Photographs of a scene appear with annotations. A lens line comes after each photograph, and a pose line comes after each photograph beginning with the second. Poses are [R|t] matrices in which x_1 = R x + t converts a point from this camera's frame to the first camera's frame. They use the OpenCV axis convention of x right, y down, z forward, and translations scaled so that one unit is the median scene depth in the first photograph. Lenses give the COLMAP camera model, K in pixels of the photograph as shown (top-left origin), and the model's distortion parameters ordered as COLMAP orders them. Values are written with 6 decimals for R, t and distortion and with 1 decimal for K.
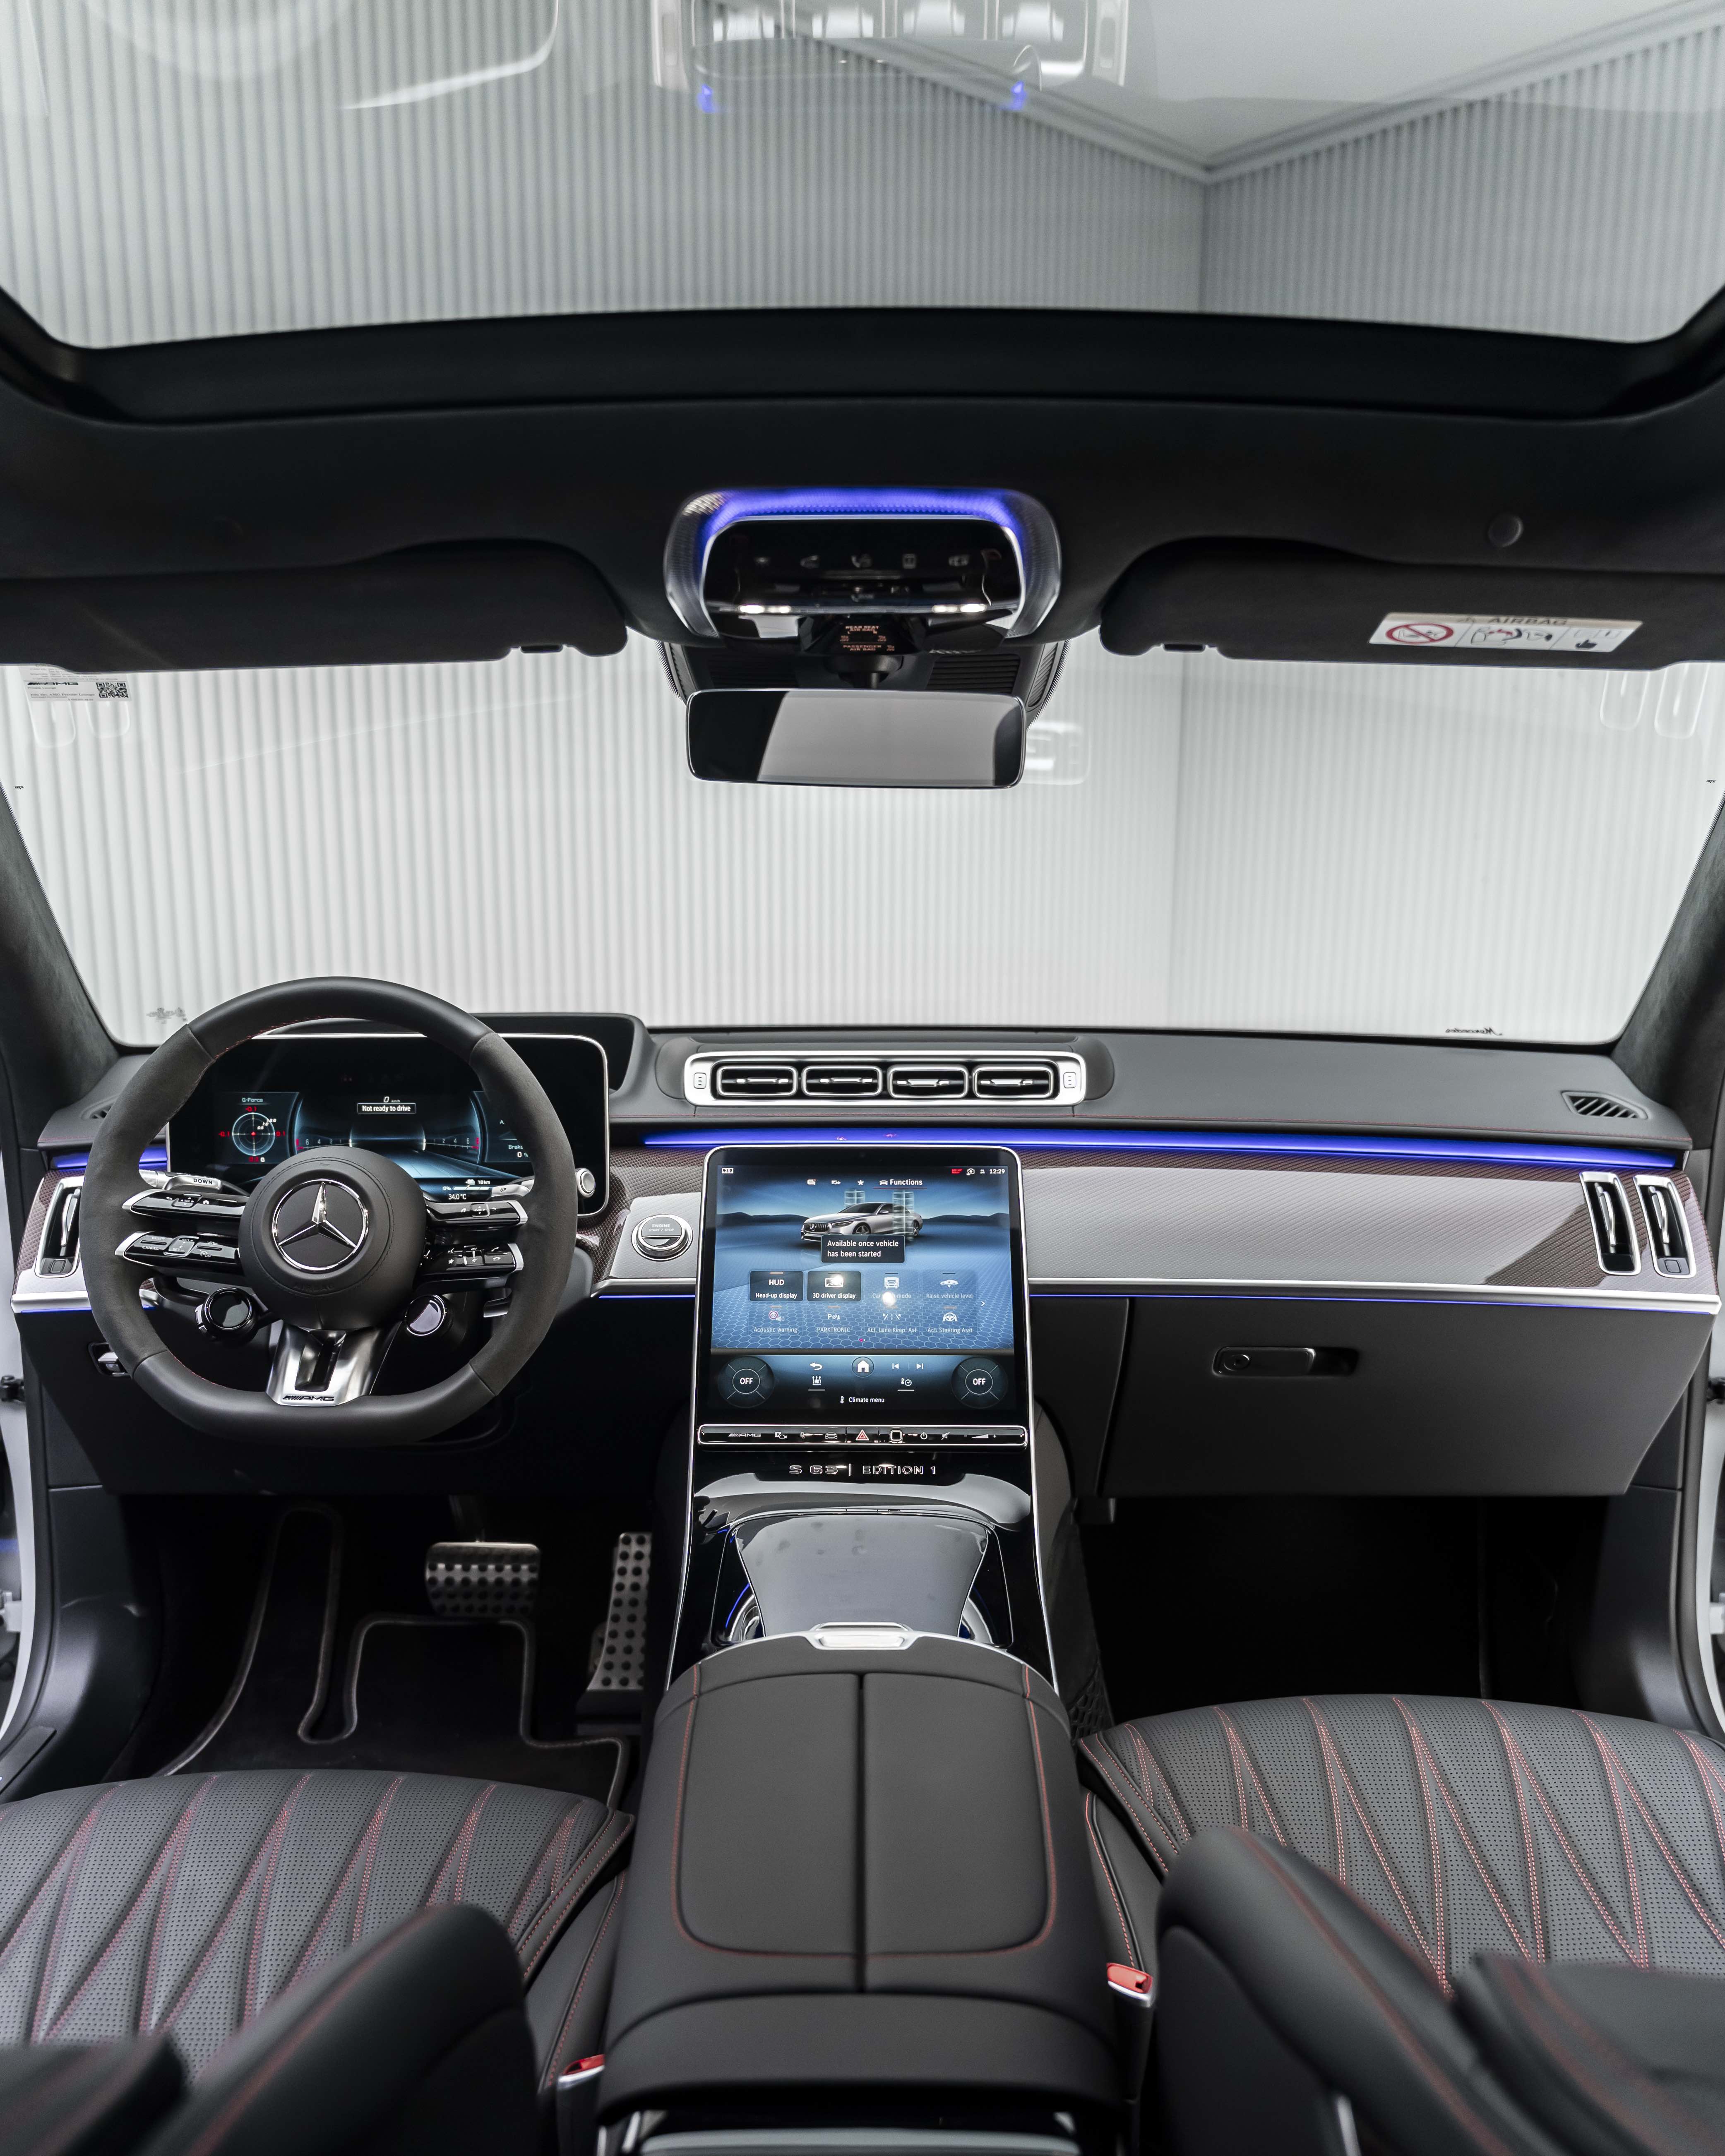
lens RADIAL K [[2380.8, 0, 864.1], [0, 2380.8, 1030.6], [0, 0, 1]] dist [-0.006804, -0.035459]
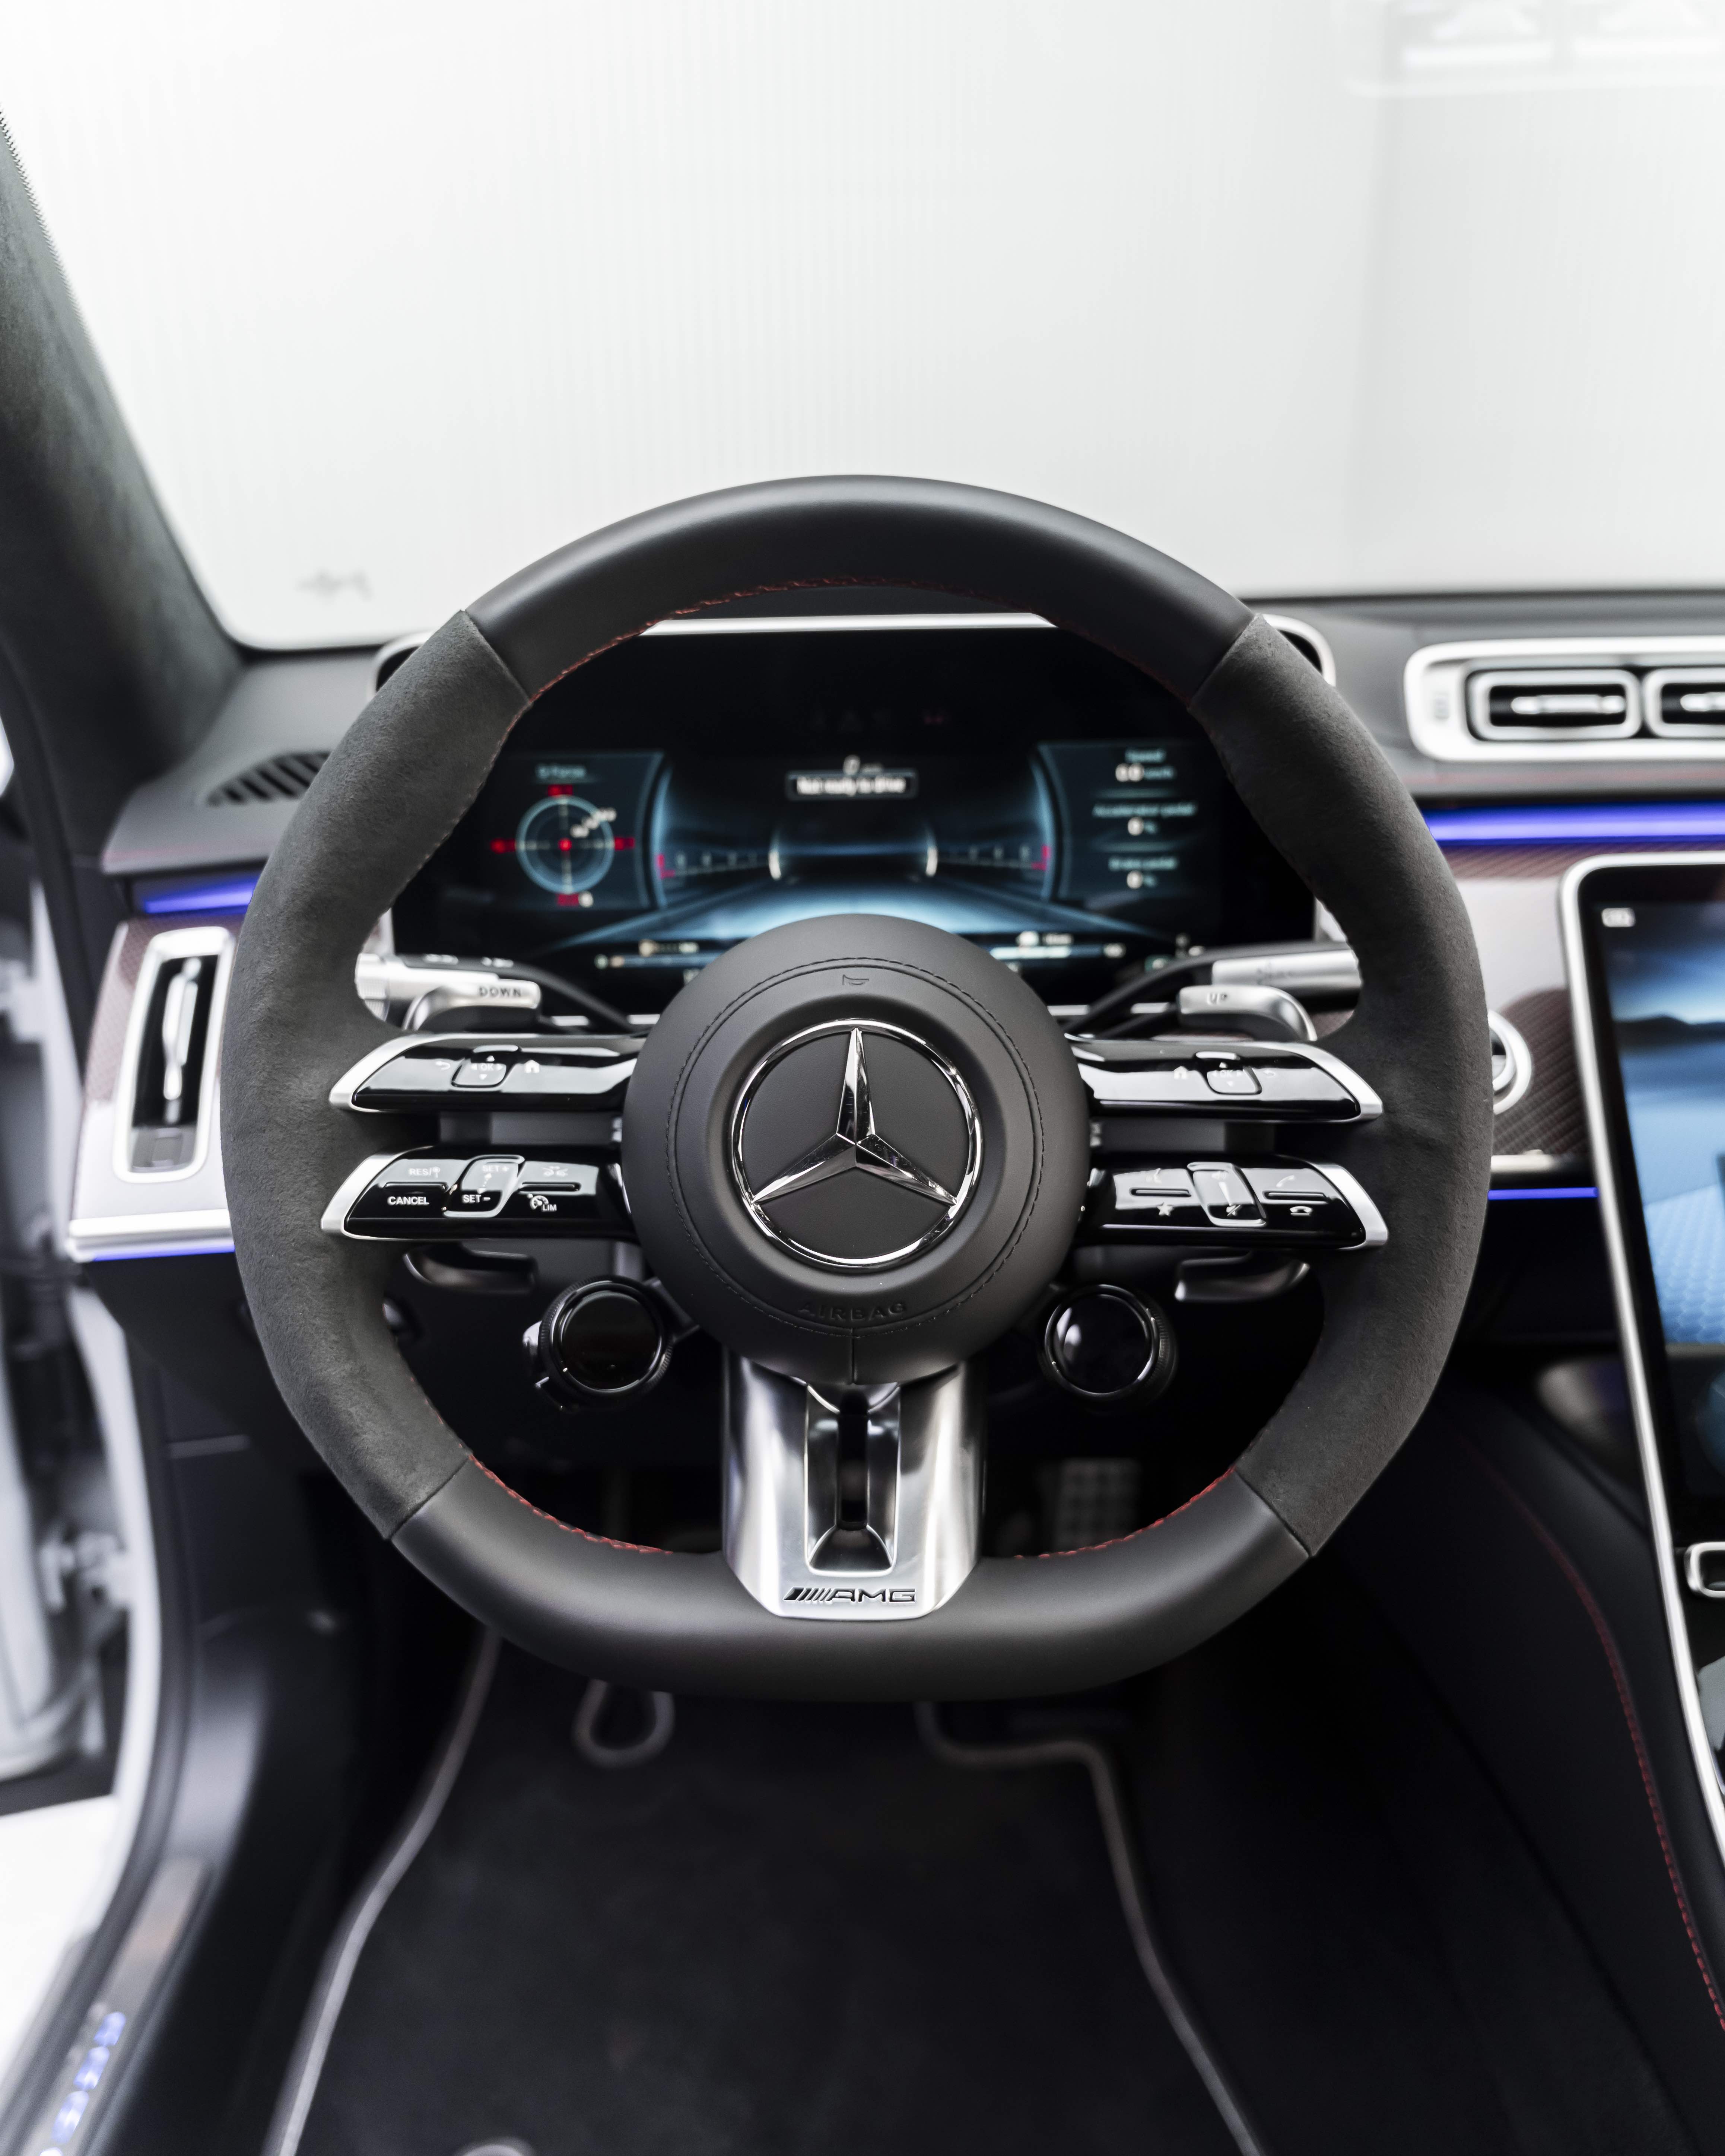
lens RADIAL K [[2380.8, 0, 864.1], [0, 2380.8, 1030.6], [0, 0, 1]] dist [-0.006804, -0.035459]
pose [[0.999492, -0.009408, -0.030450, -0.185175], [0.014762, 0.983431, 0.180683, -0.003629], [0.028245, -0.181041, 0.983070, 0.542374]]
